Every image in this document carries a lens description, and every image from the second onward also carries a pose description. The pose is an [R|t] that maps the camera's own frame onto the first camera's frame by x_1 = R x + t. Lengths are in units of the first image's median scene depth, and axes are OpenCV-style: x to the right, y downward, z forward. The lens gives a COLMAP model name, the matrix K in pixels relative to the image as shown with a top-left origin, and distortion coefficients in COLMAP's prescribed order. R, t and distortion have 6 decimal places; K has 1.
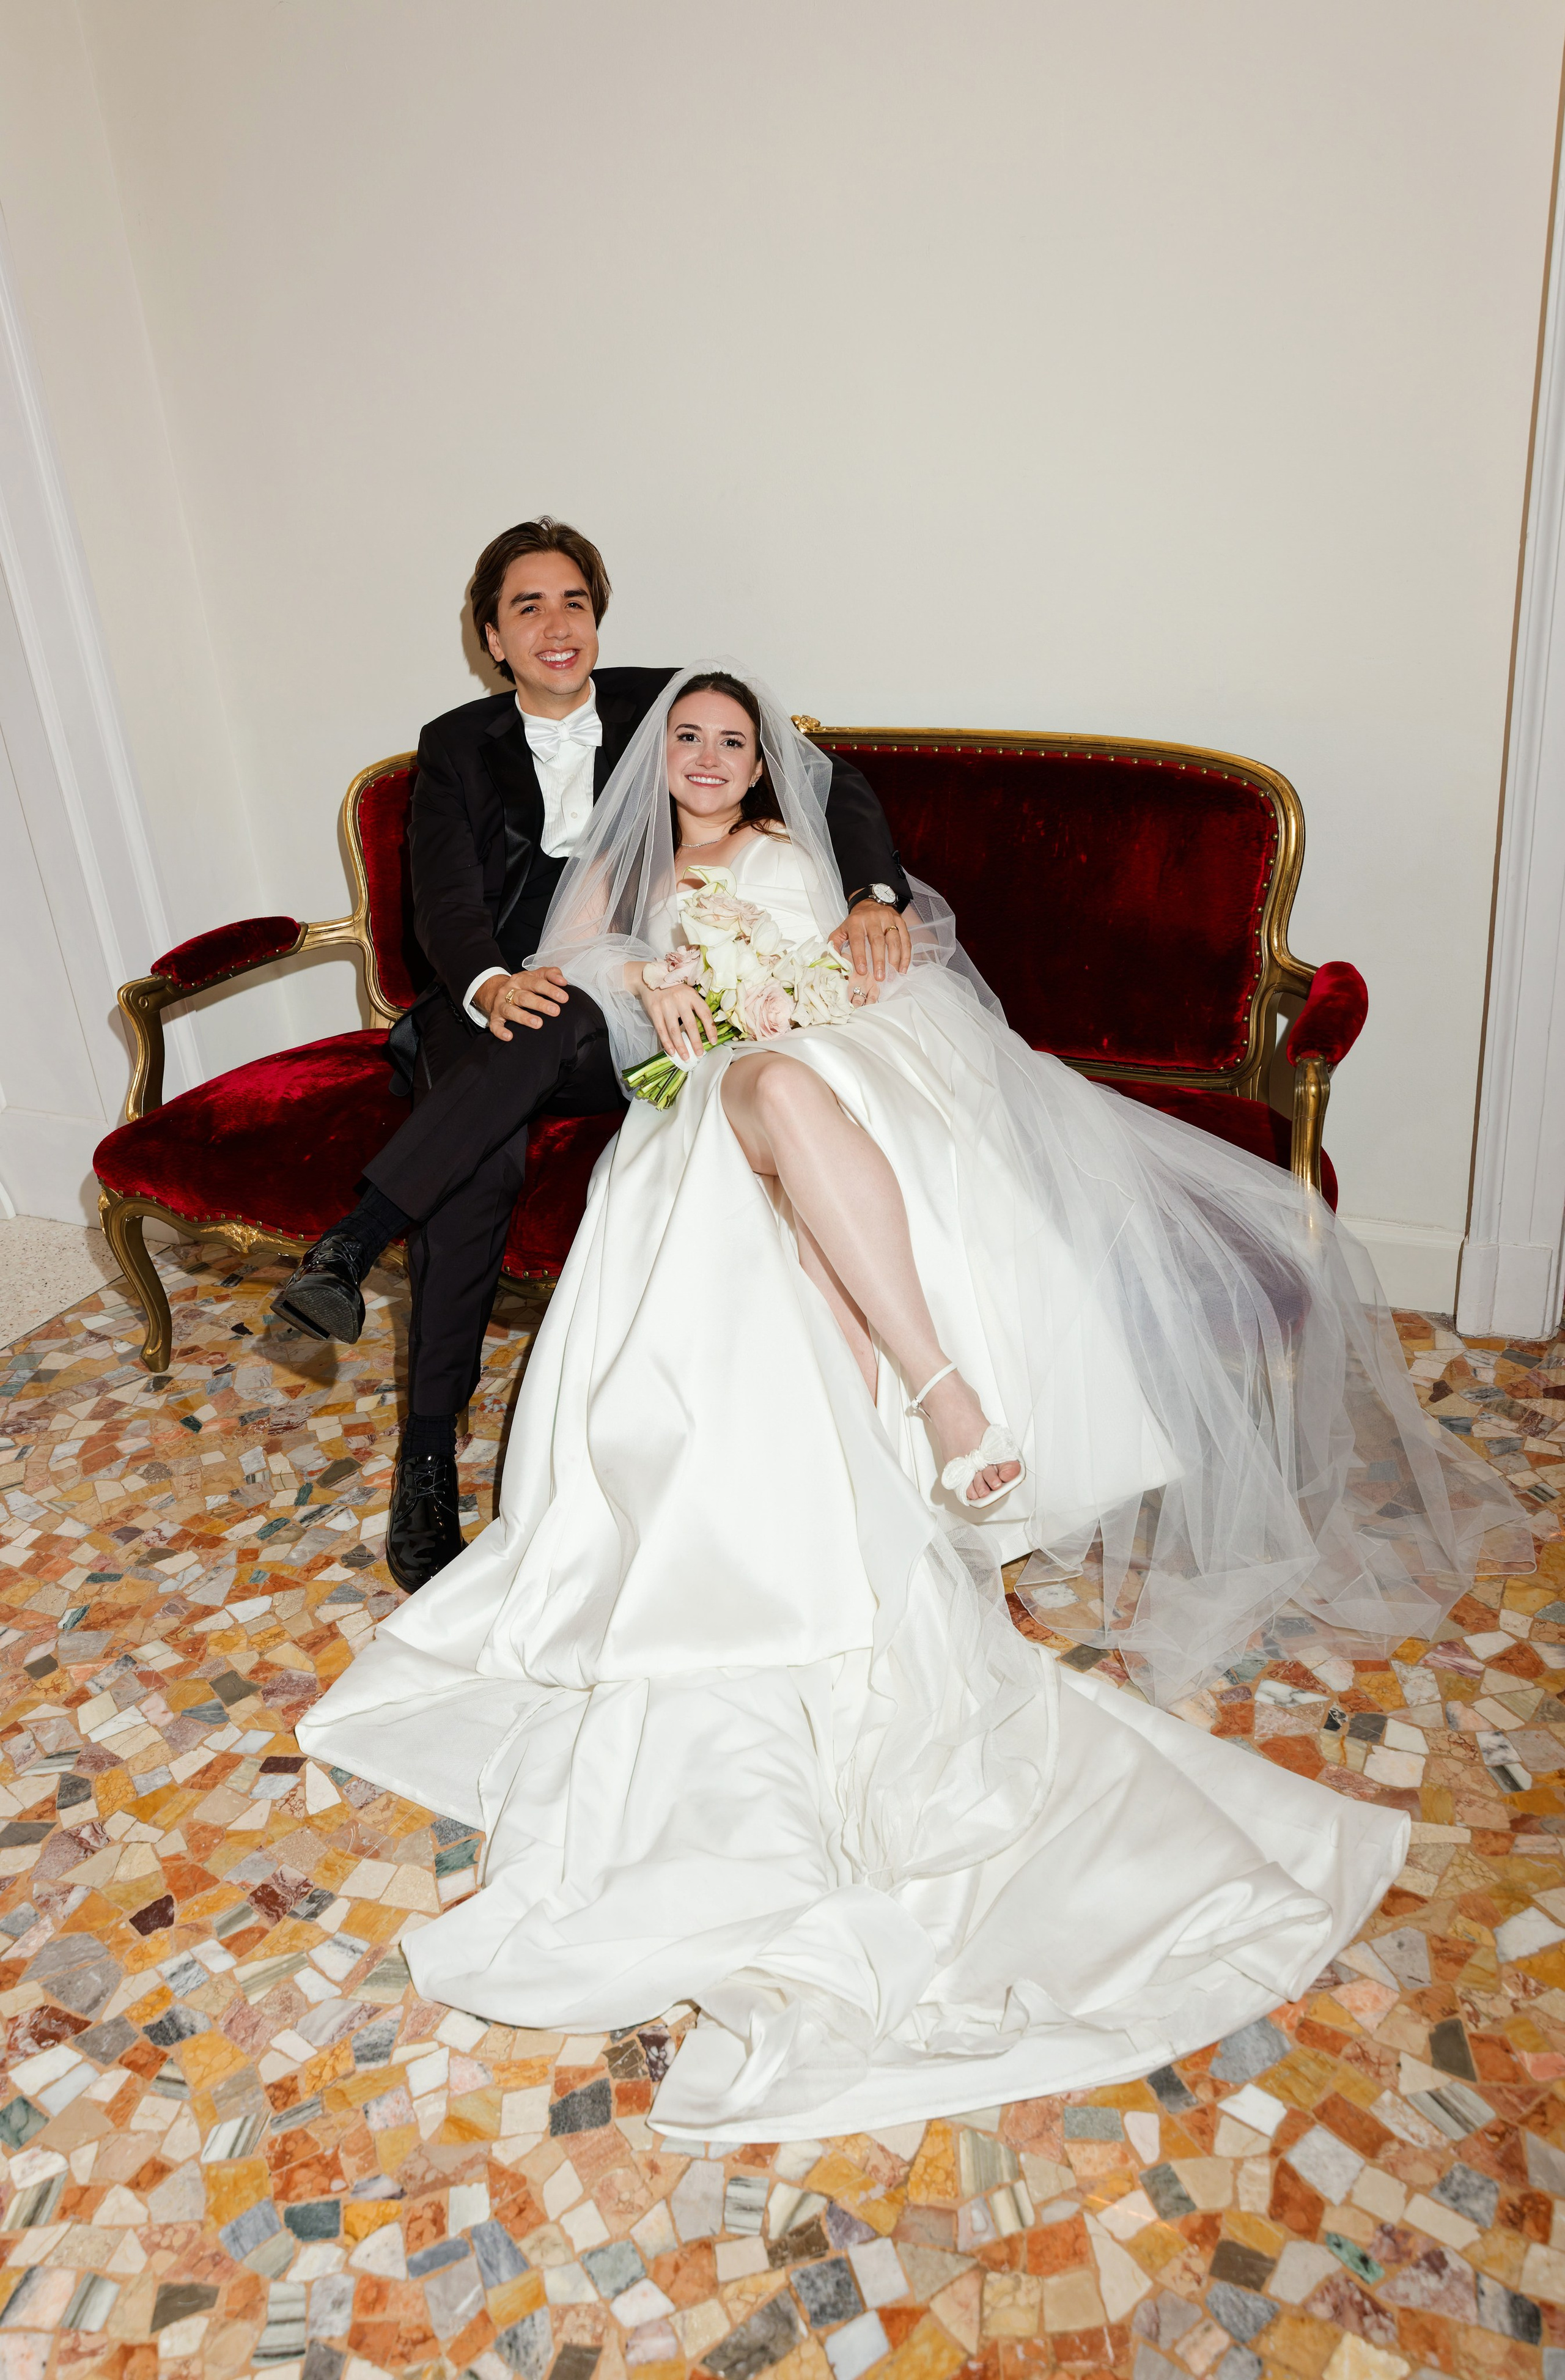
lens RADIAL K [[1783.5, 0, 760.5], [0, 1783.5, 1164.4], [0, 0, 1]] dist [0.015182, 0.003747]
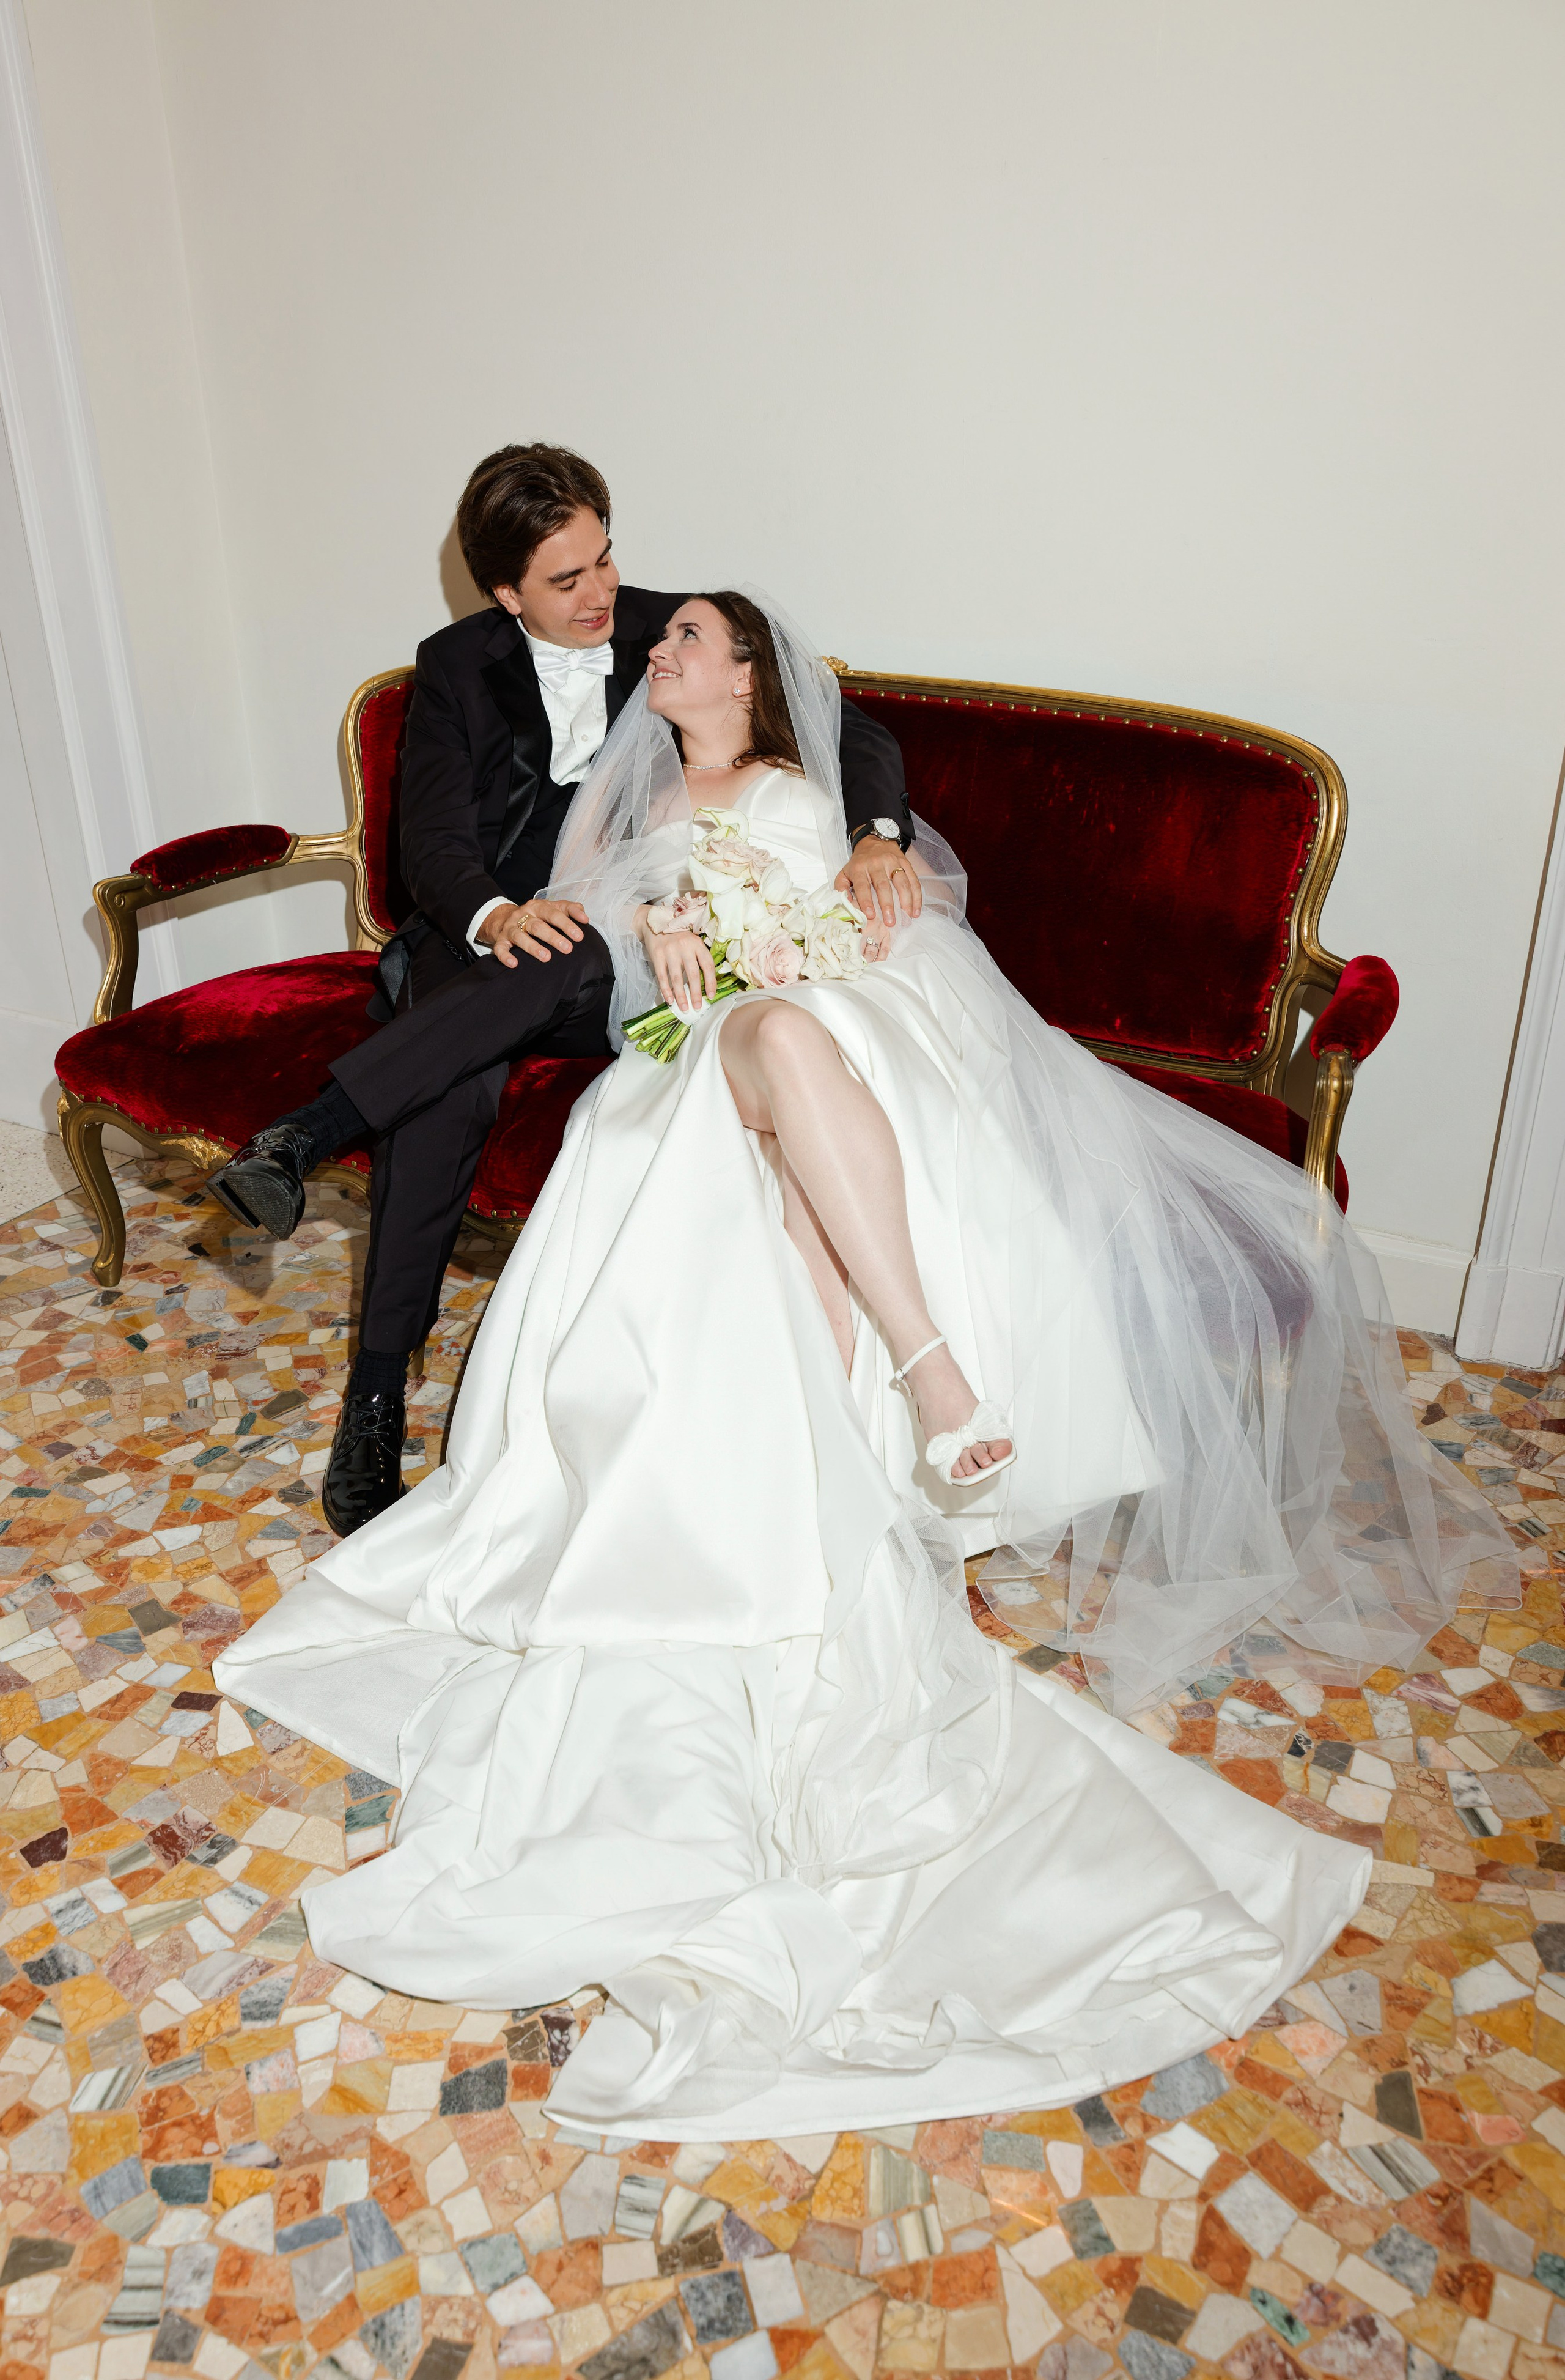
lens RADIAL K [[1794.6, 0, 747.5], [0, 1794.6, 1178.5], [0, 0, 1]] dist [0.020004, -0.008493]
pose [[0.996616, 0.082193, 0.000107, 0.002883], [-0.082174, 0.996358, 0.022750, 0.010940], [0.001764, -0.022682, 0.999741, 0.043937]]
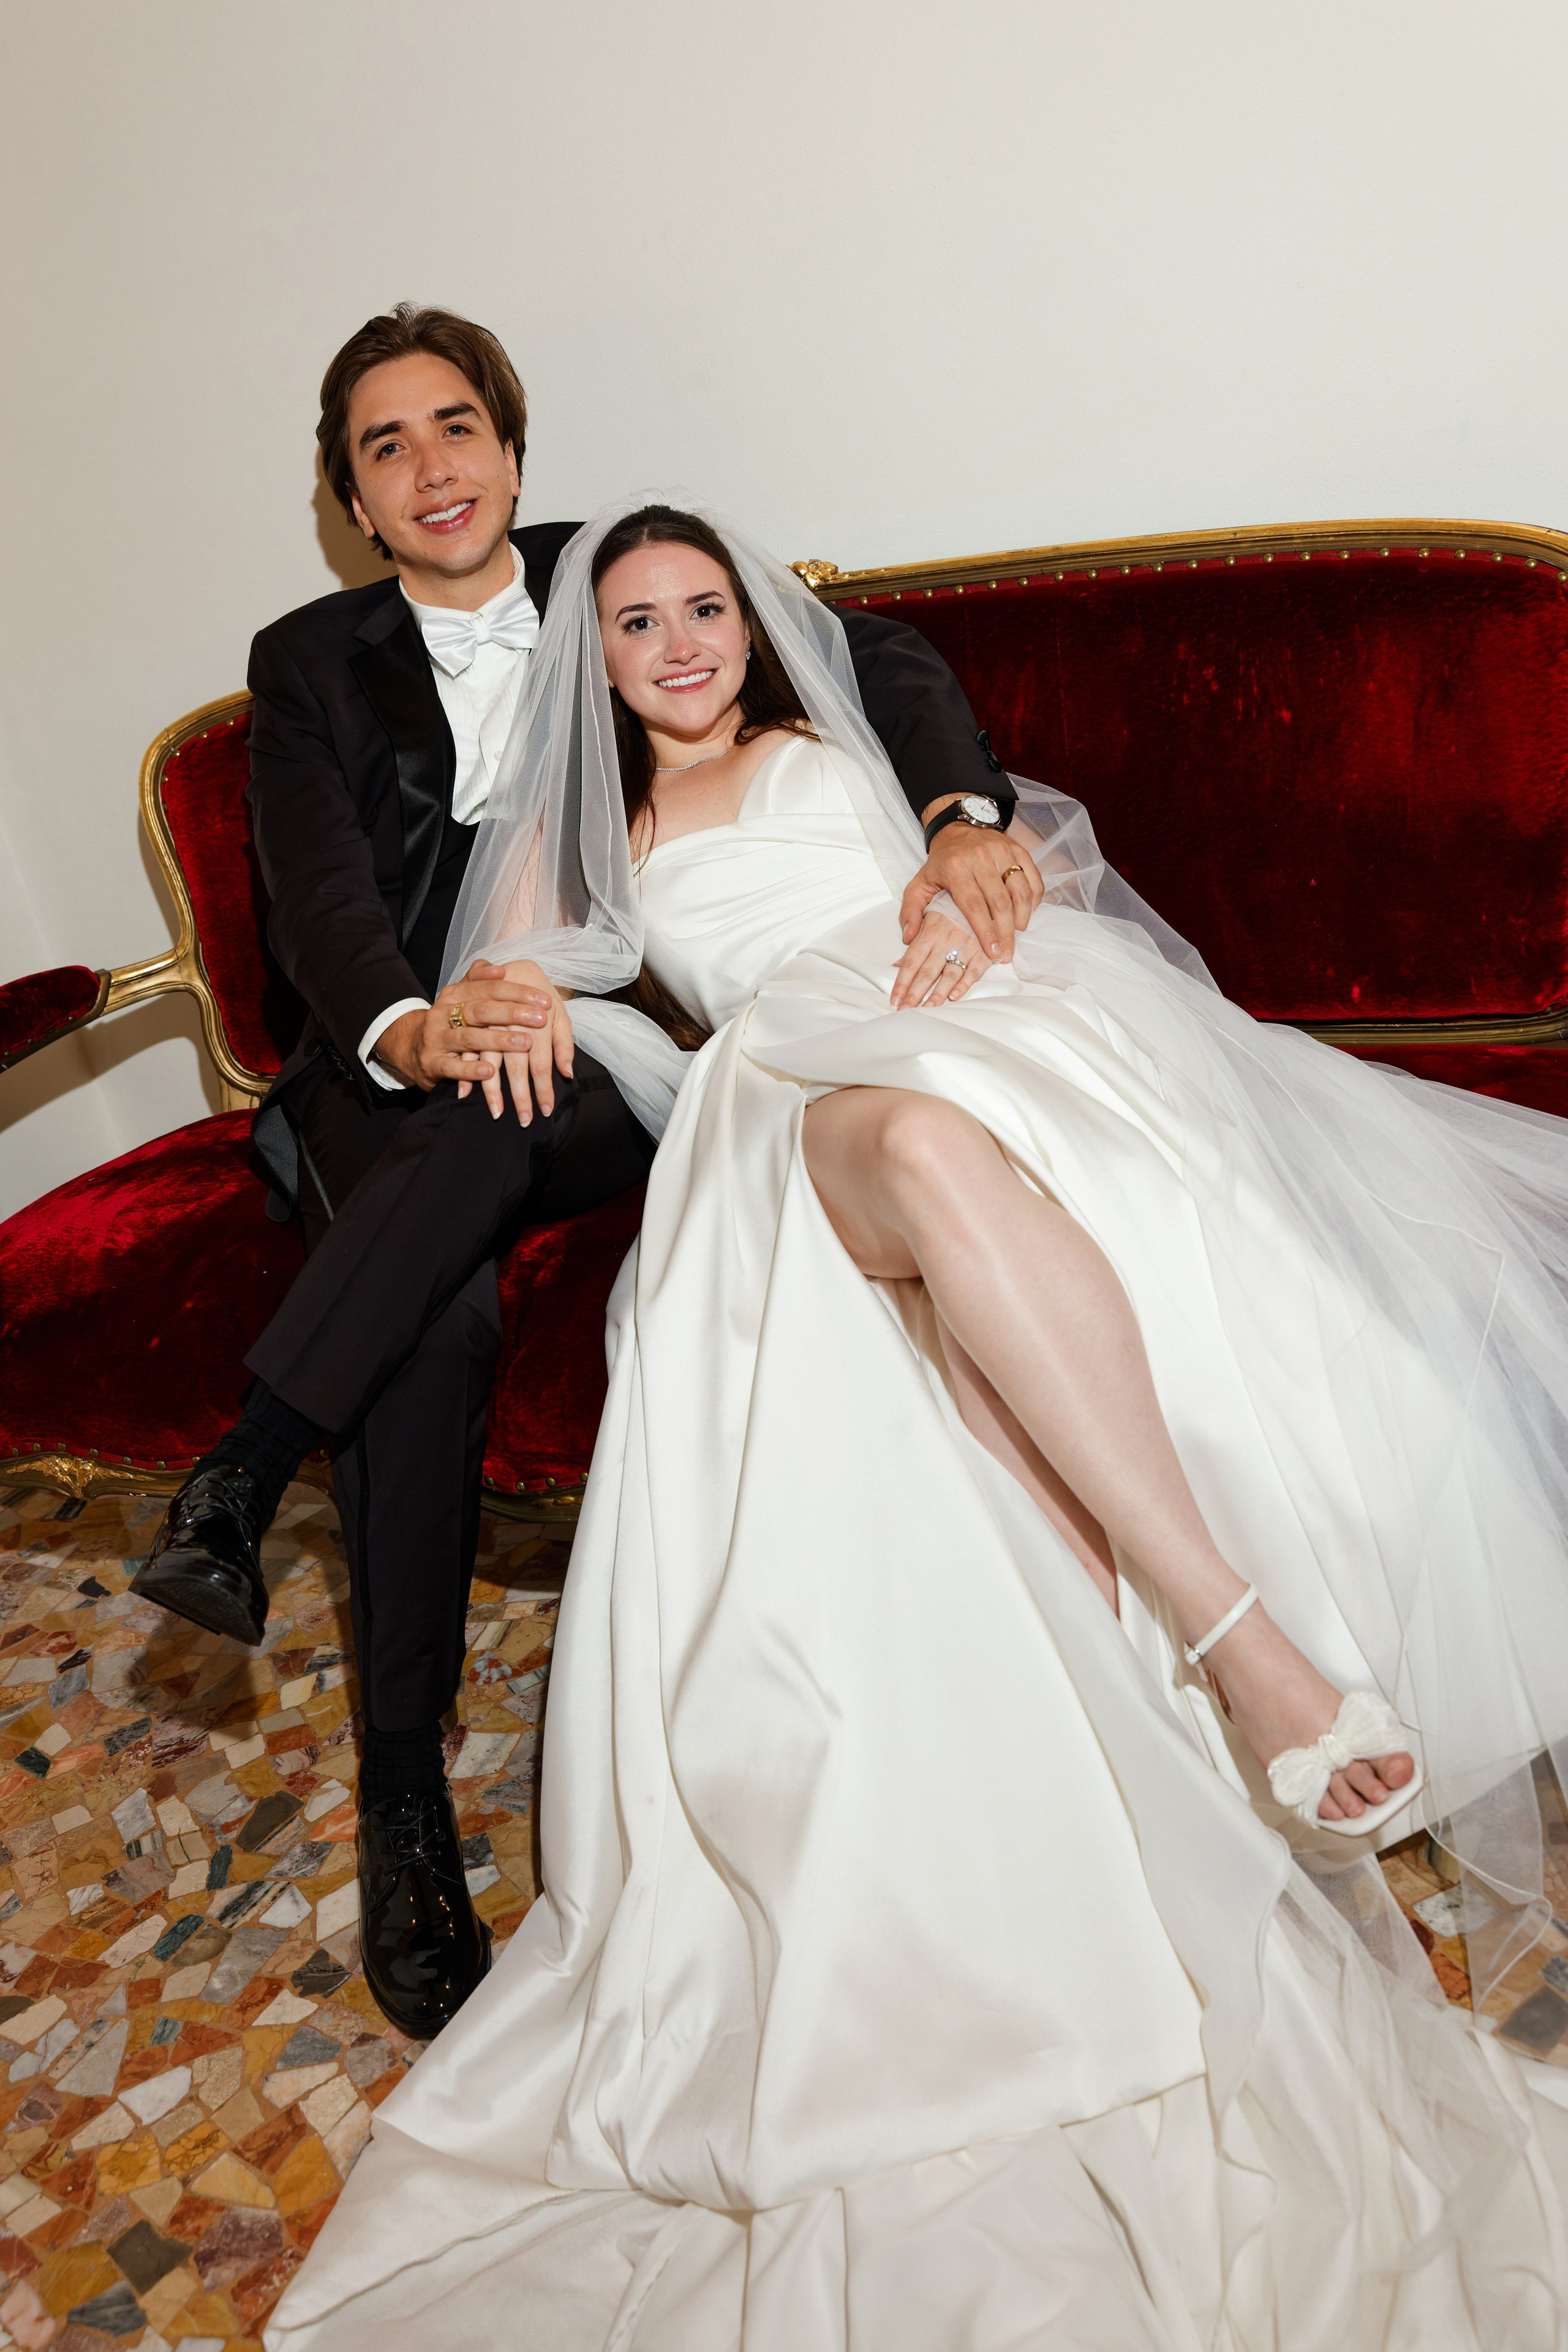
lens RADIAL K [[2264.5, 0, 747.3], [0, 2264.5, 1125.3], [0, 0, 1]] dist [0.026934, -0.008766]
pose [[0.990230, -0.139337, 0.005454, -0.044150], [0.139392, 0.990173, -0.011302, -0.052266], [-0.003826, 0.011952, 0.999921, 0.223235]]
